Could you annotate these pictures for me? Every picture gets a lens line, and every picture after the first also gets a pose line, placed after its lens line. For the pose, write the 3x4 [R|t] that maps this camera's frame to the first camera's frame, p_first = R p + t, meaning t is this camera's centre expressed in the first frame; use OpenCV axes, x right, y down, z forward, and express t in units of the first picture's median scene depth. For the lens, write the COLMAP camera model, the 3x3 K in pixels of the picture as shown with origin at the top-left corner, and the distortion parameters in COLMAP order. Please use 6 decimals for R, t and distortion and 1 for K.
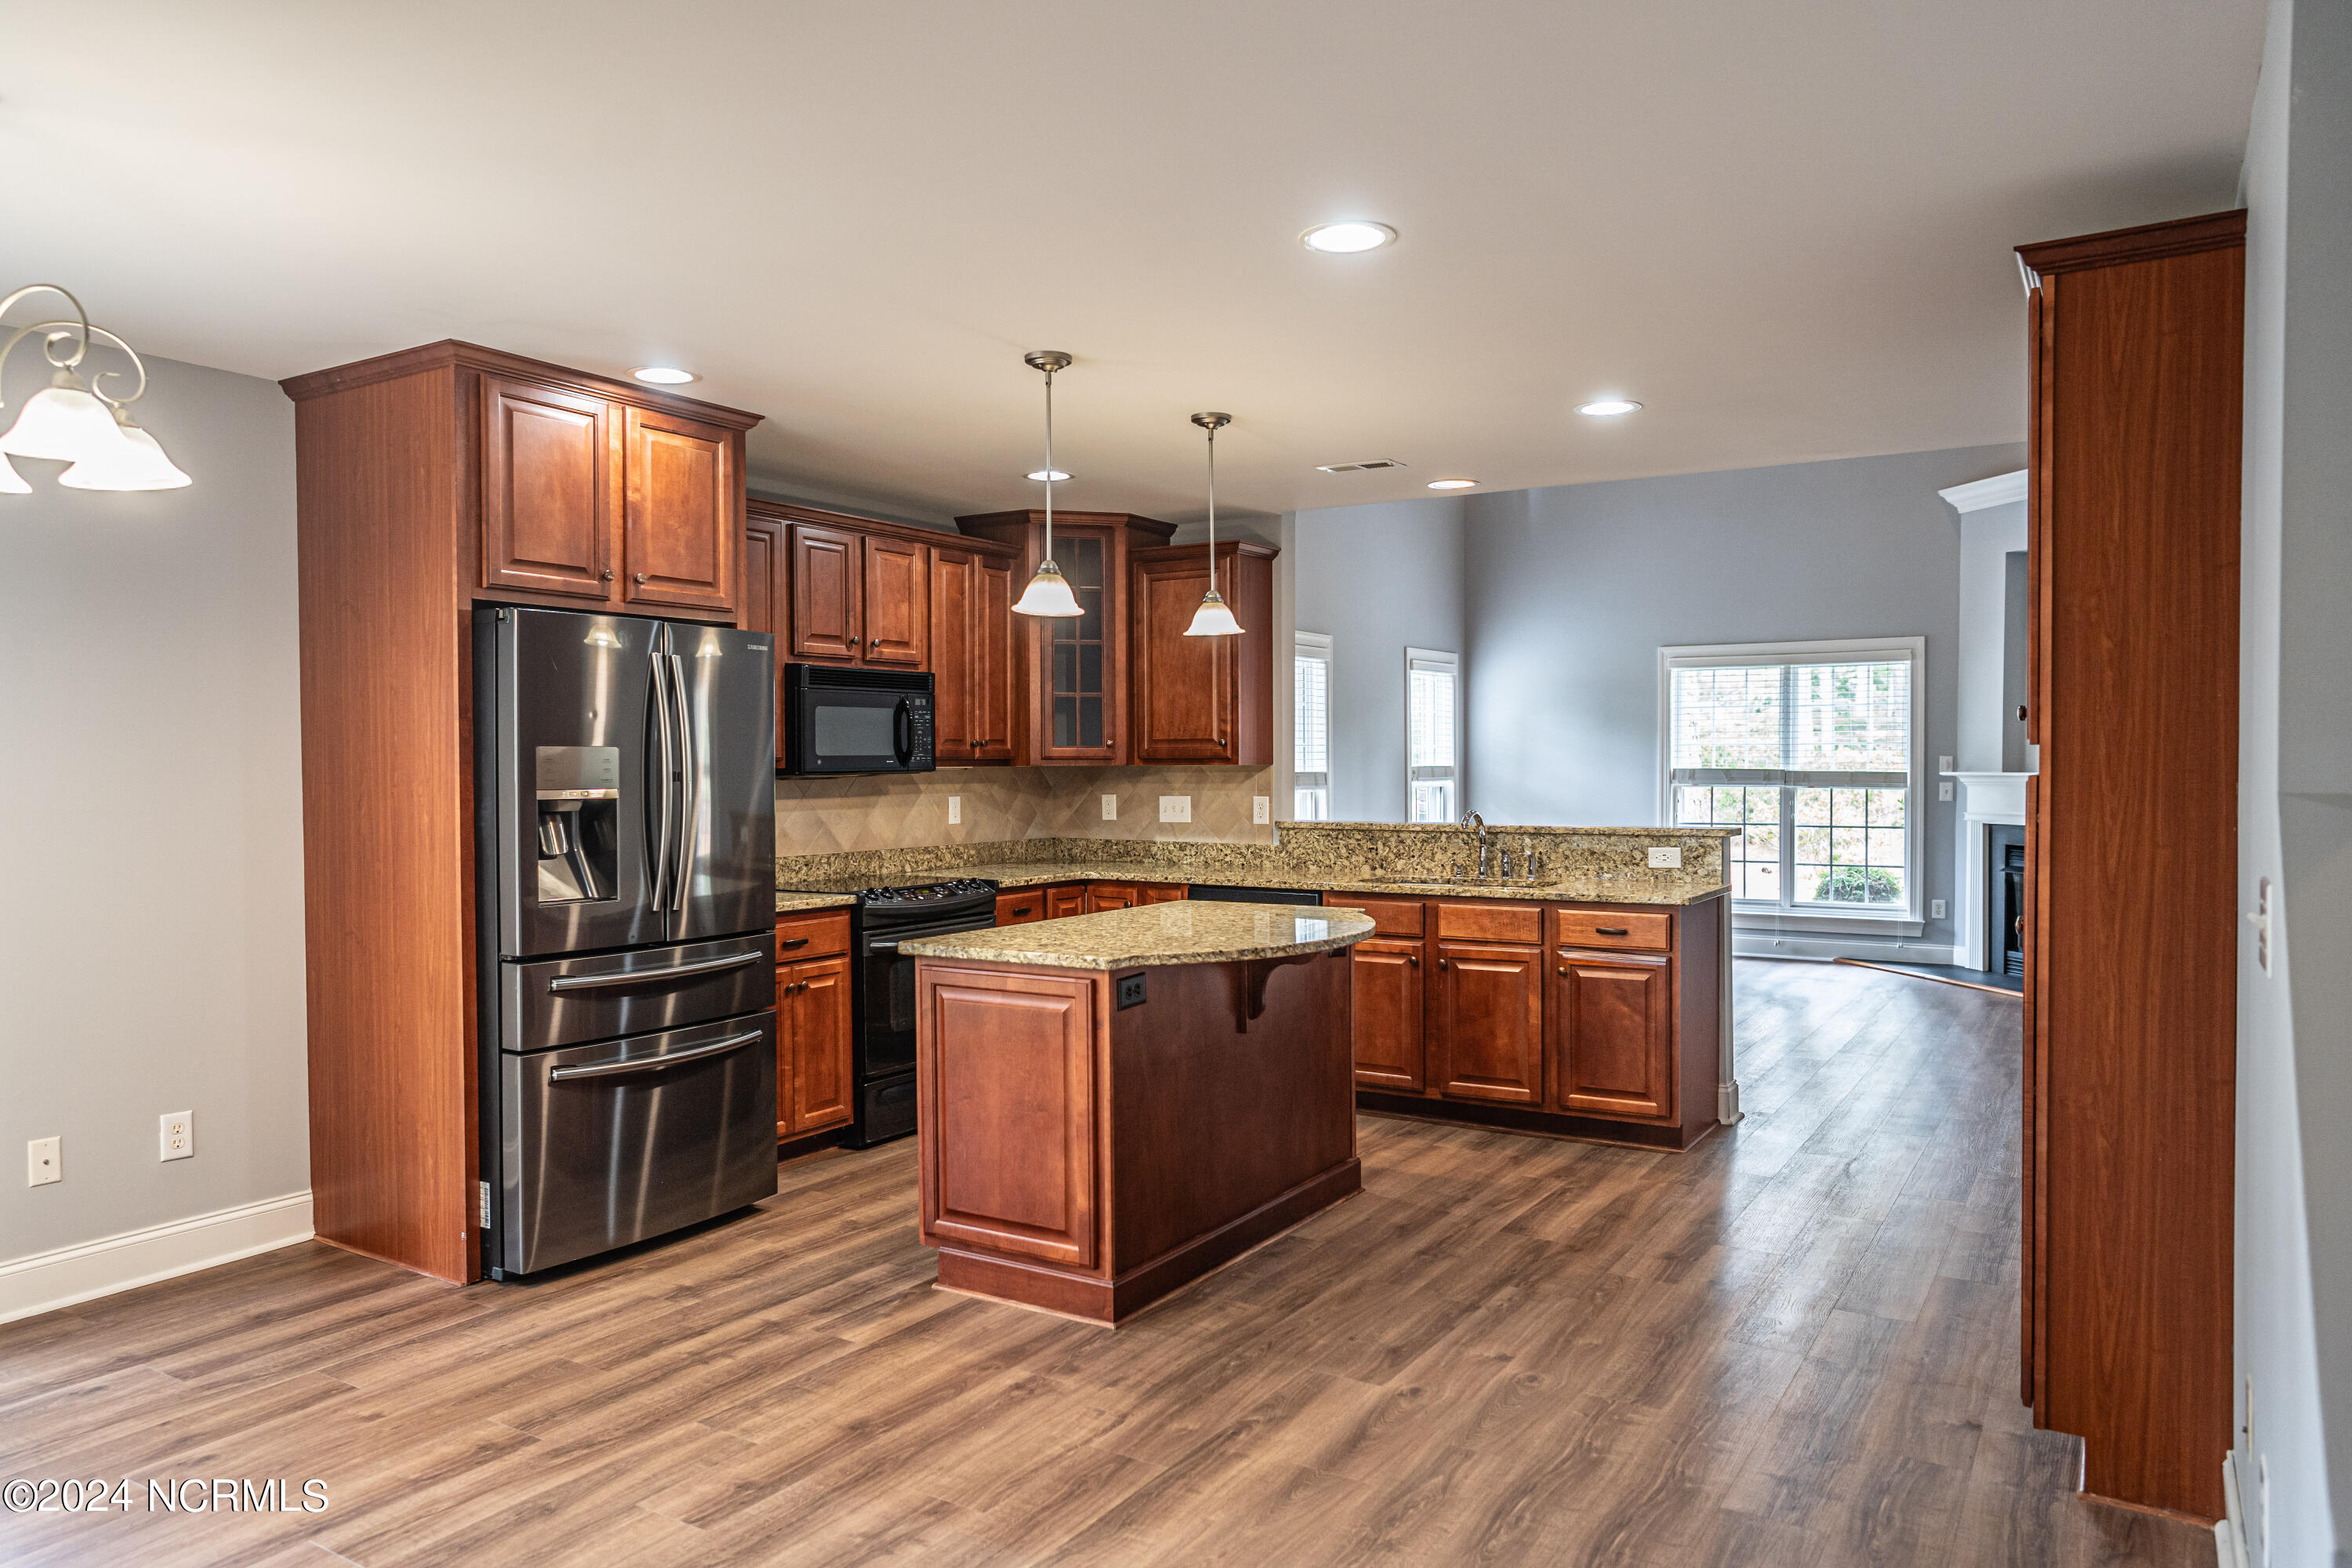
lens RADIAL K [[1566.9, 0, 1163.1], [0, 1566.9, 792.8], [0, 0, 1]] dist [-0.045201, 0.061457]
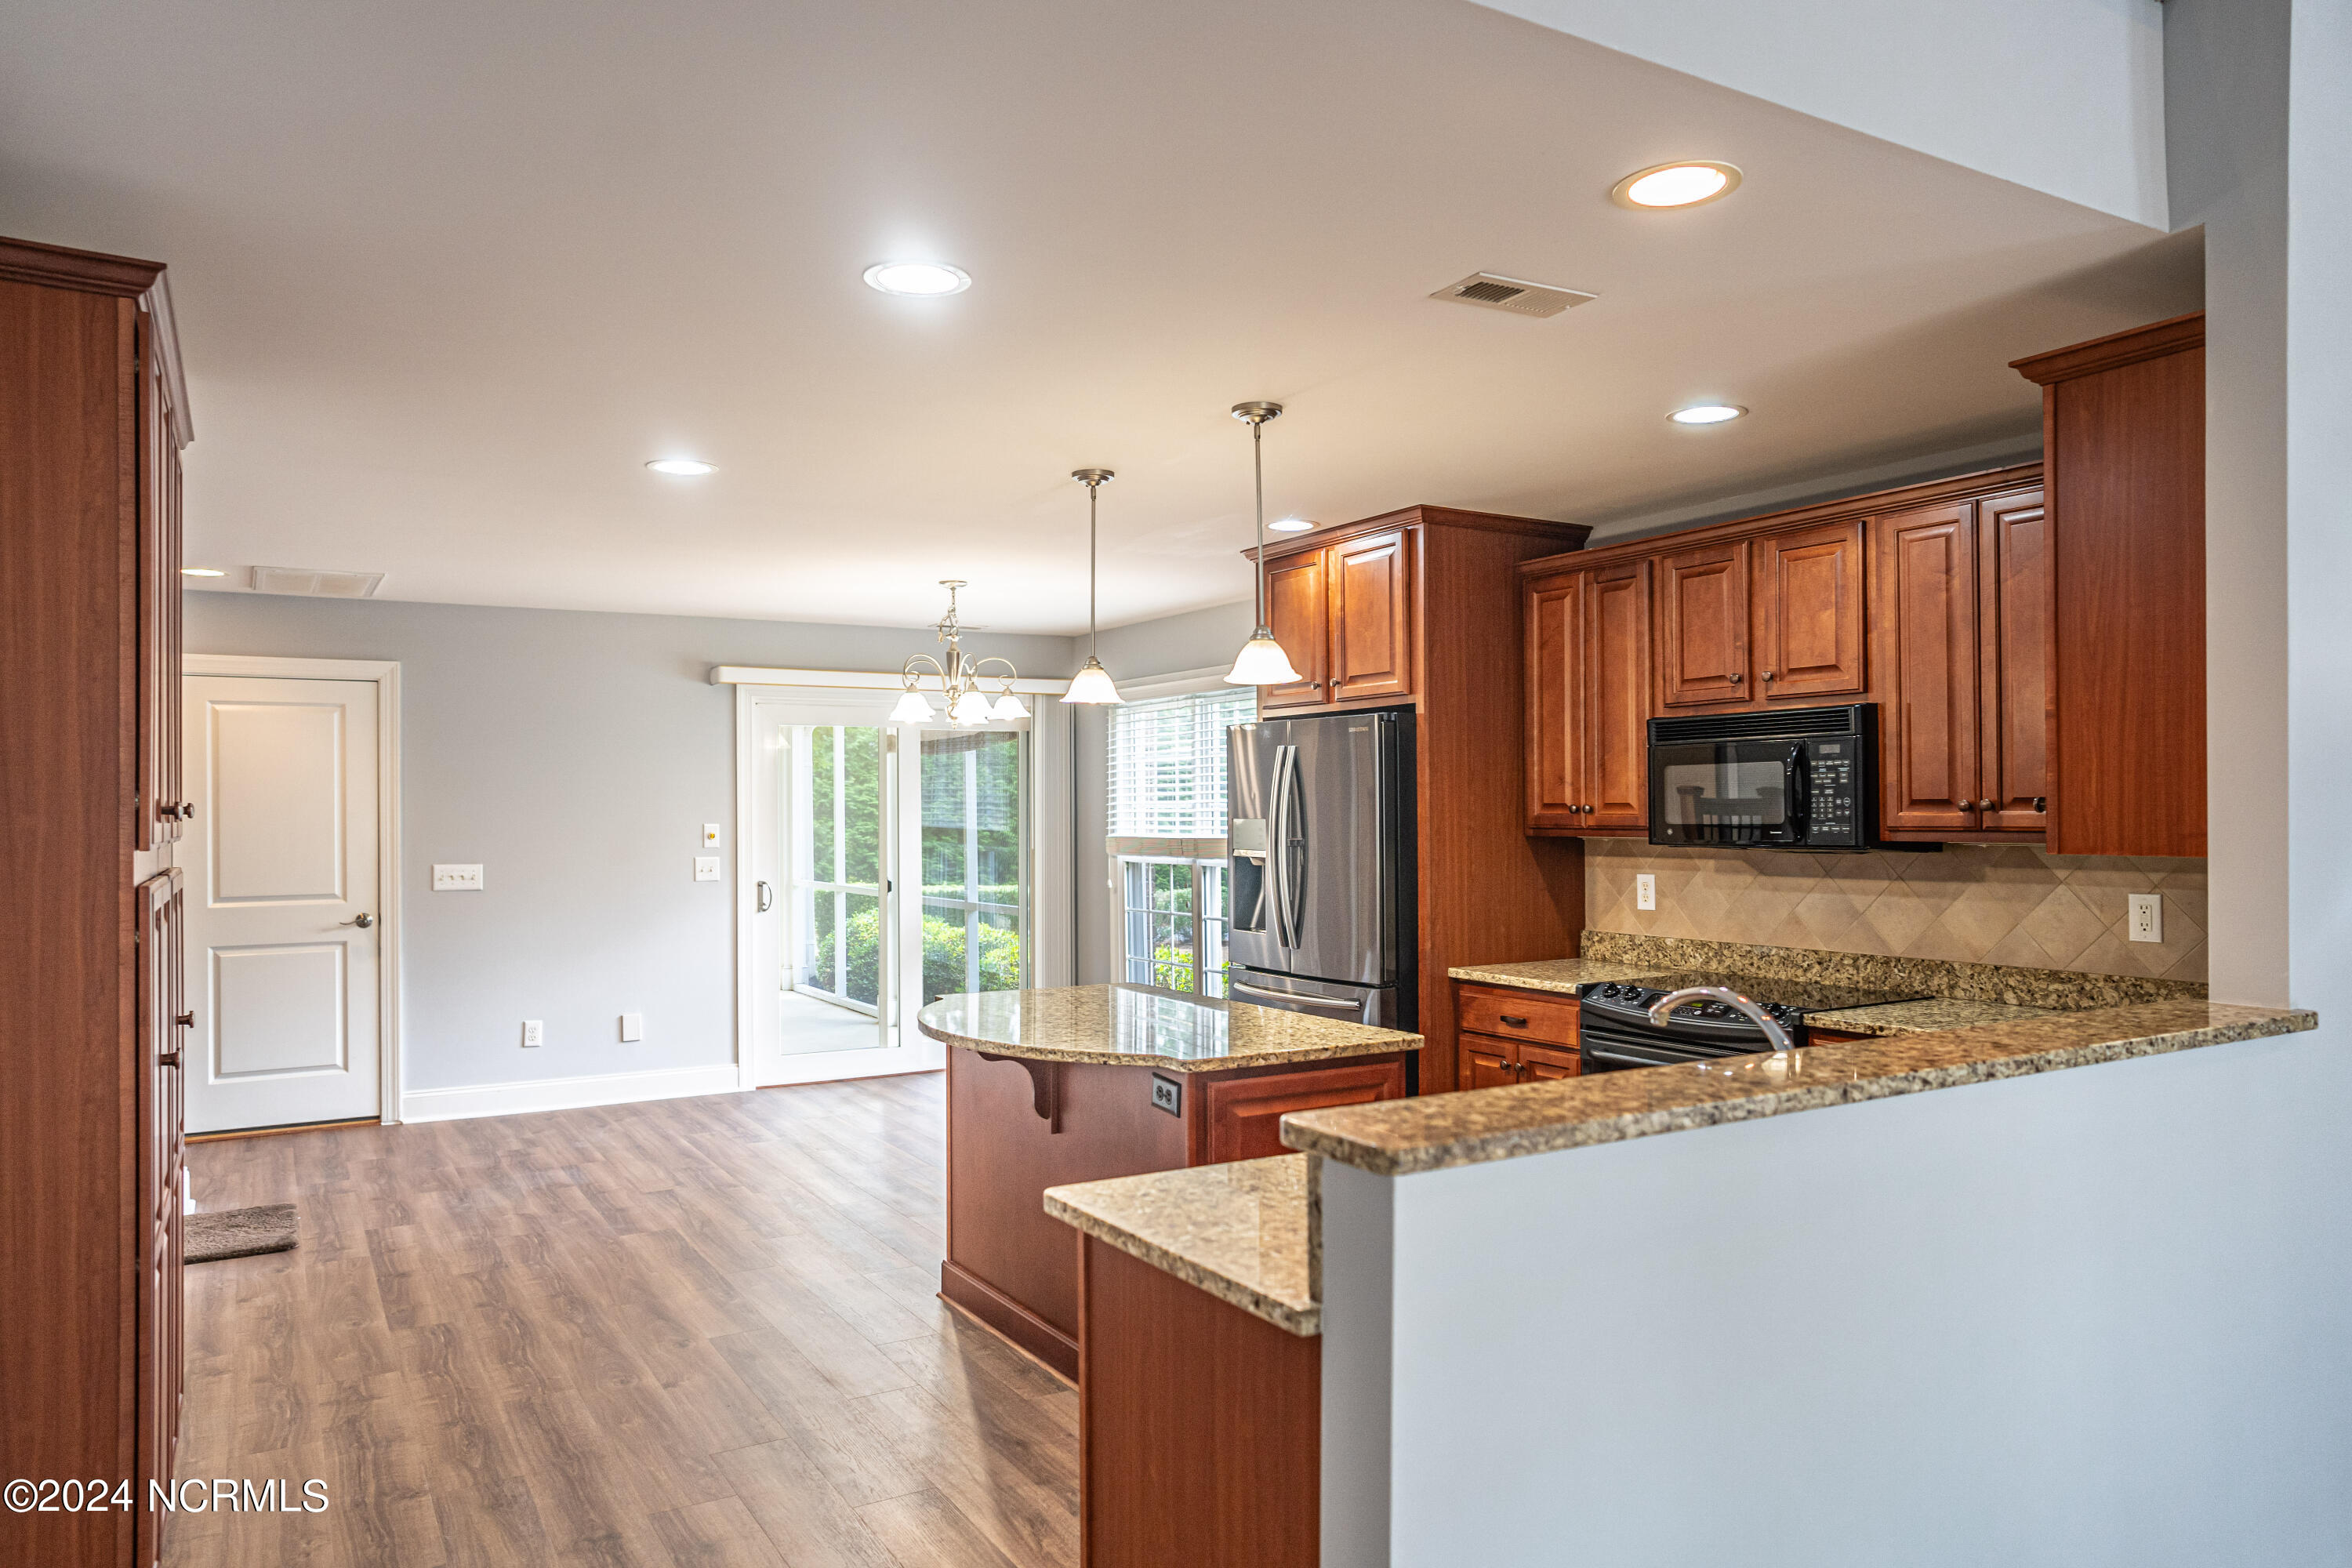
lens RADIAL K [[1566.9, 0, 1163.1], [0, 1566.9, 792.8], [0, 0, 1]] dist [-0.045201, 0.061457]
pose [[-0.456921, -0.002769, -0.889503, 0.648672], [-0.009328, 0.999955, 0.001679, -0.039107], [0.889459, 0.009064, -0.456926, 1.126459]]
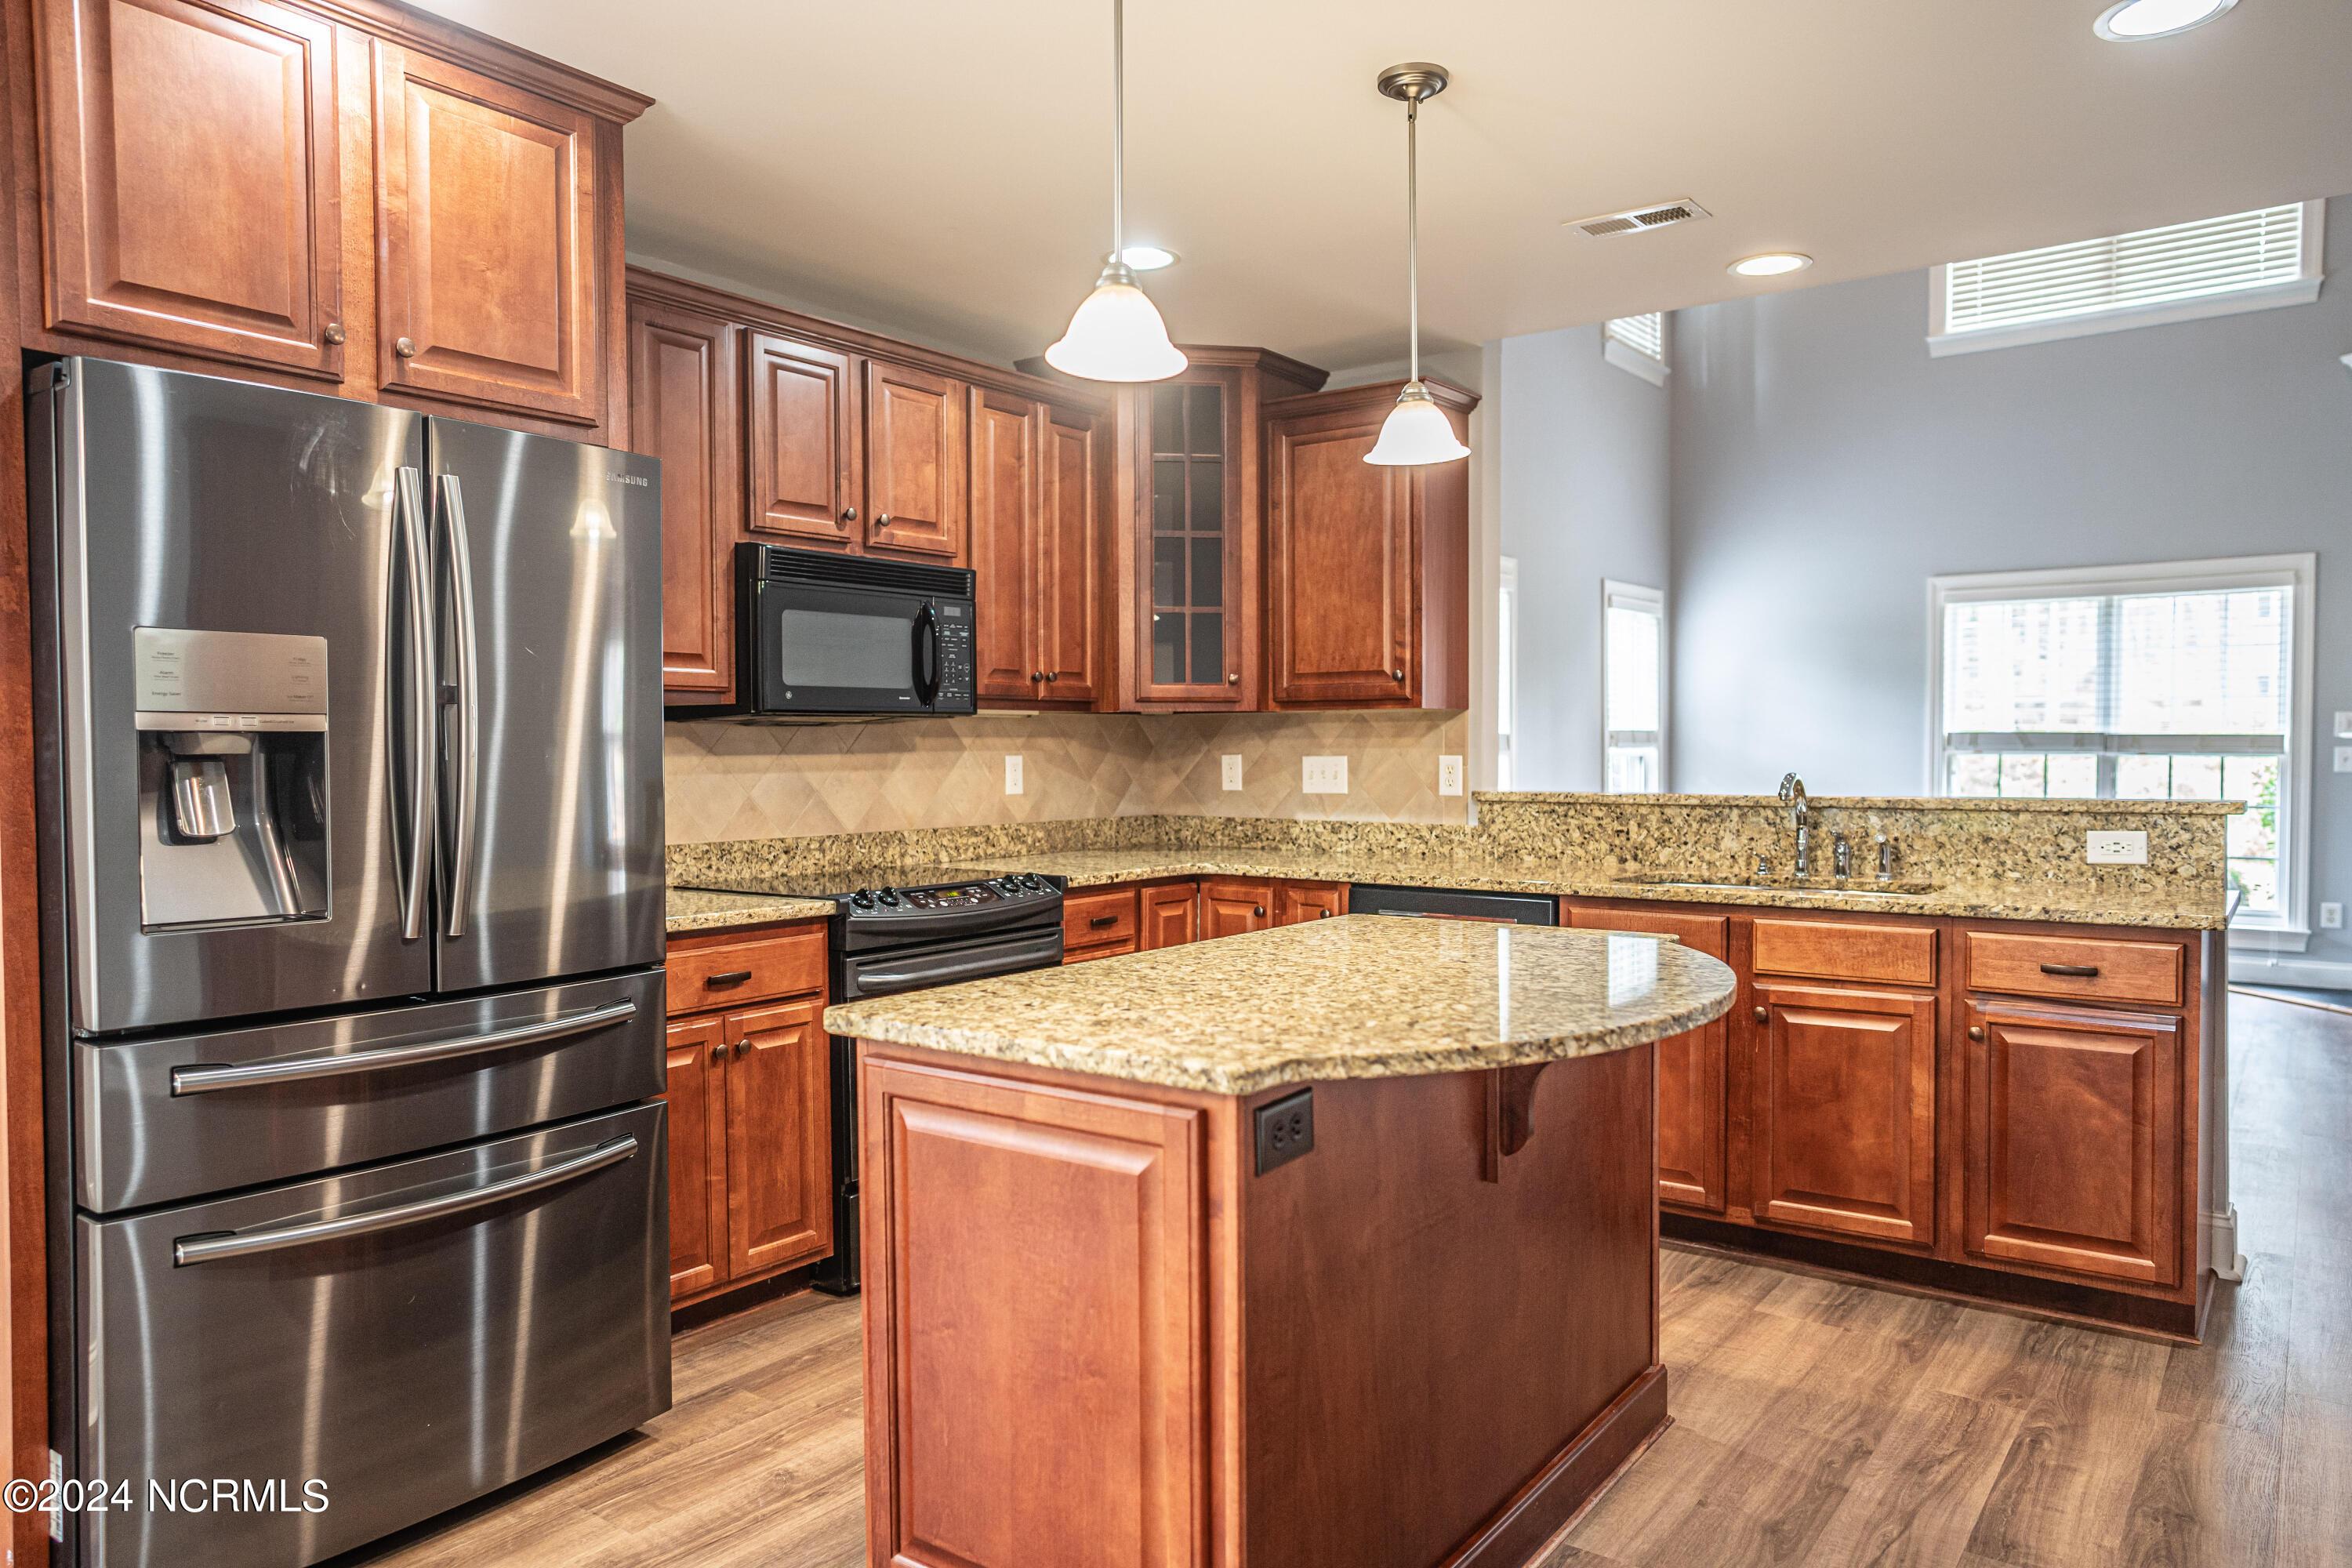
lens RADIAL K [[1566.9, 0, 1163.1], [0, 1566.9, 792.8], [0, 0, 1]] dist [-0.045201, 0.061457]
pose [[0.997063, 0.002072, -0.076553, -0.013828], [-0.001231, 0.999938, 0.011037, 0.013503], [0.076571, -0.010911, 0.997004, 0.356578]]
